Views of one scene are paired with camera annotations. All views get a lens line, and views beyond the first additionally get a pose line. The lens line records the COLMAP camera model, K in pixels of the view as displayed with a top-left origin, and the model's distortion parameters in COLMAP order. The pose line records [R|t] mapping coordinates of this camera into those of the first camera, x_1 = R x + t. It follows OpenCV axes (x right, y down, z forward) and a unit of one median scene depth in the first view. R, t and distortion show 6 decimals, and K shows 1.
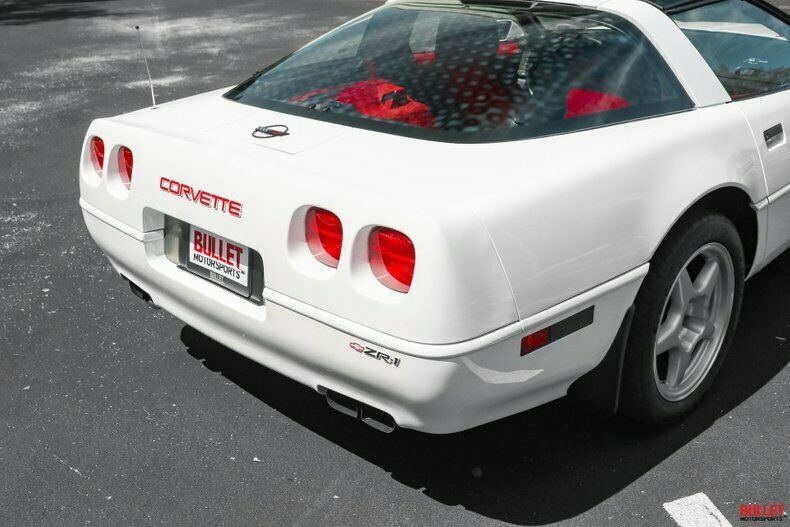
lens RADIAL K [[857.3, 0, 397.4], [0, 857.3, 263.1], [0, 0, 1]] dist [-0.017643, 0.000000]
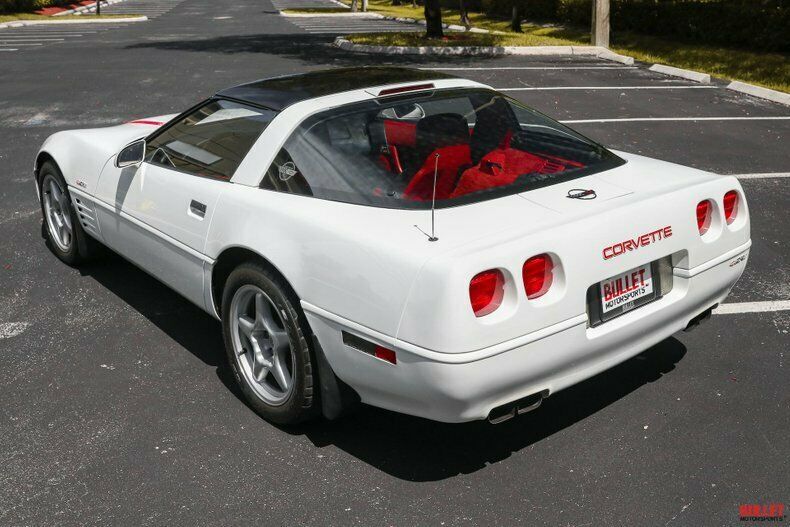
lens RADIAL K [[857.3, 0, 389.3], [0, 857.3, 260.5], [0, 0, 1]] dist [-0.017643, 0.000000]
pose [[0.092819, -0.281753, 0.954987, -1.439850], [0.399259, 0.889172, 0.223530, -0.470496], [-0.912128, 0.360539, 0.195024, 1.044771]]
